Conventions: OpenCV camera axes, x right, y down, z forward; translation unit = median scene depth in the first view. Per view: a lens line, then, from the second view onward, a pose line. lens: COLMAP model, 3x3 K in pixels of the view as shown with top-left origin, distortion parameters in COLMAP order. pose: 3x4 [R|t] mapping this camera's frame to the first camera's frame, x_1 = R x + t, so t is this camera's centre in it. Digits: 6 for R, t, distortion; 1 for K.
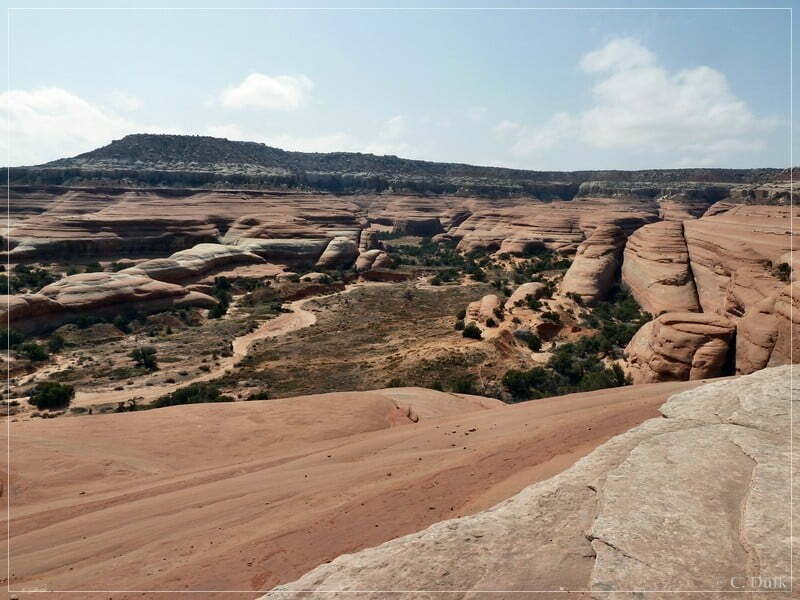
lens RADIAL K [[601.4, 0, 401.7], [0, 601.4, 296.7], [0, 0, 1]] dist [-0.029082, 0.008667]
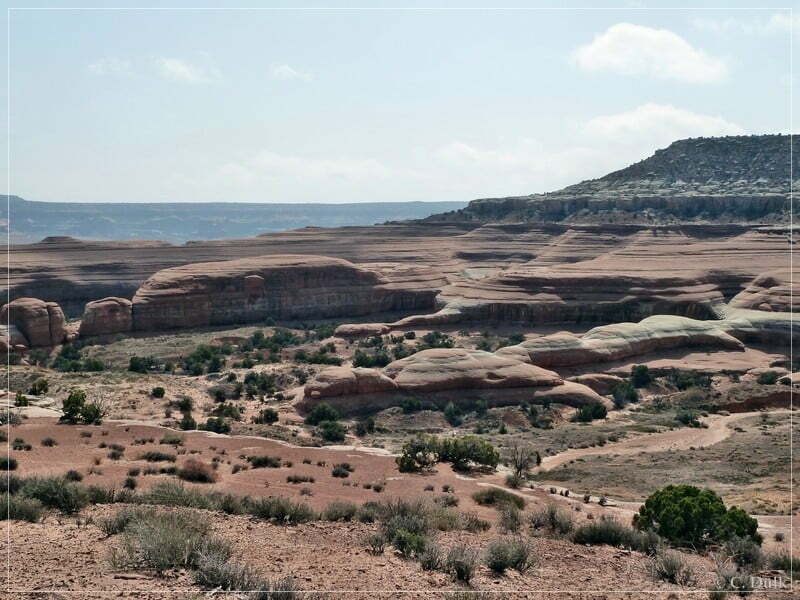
lens RADIAL K [[1053.7, 0, 396.2], [0, 1053.7, 300.9], [0, 0, 1]] dist [-0.026926, 0.000000]
pose [[0.724225, 0.032395, -0.688803, 0.250774], [-0.094692, 0.994105, -0.052808, -0.013290], [0.683031, 0.103469, 0.723023, -0.053934]]
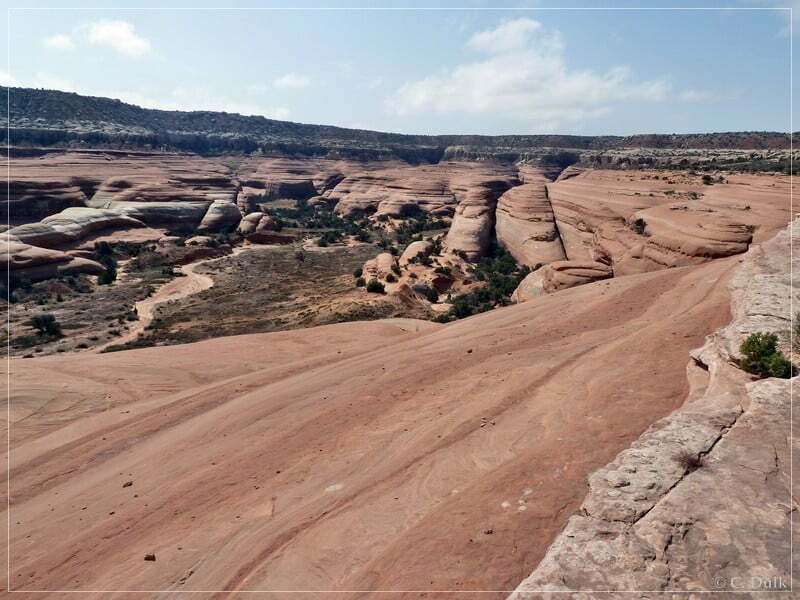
lens RADIAL K [[601.4, 0, 401.1], [0, 601.4, 295.6], [0, 0, 1]] dist [-0.029082, 0.008667]
pose [[0.975722, -0.037741, 0.215738, -0.034677], [0.025097, 0.997819, 0.061052, 0.004699], [-0.217571, -0.054155, 0.974541, -0.026555]]
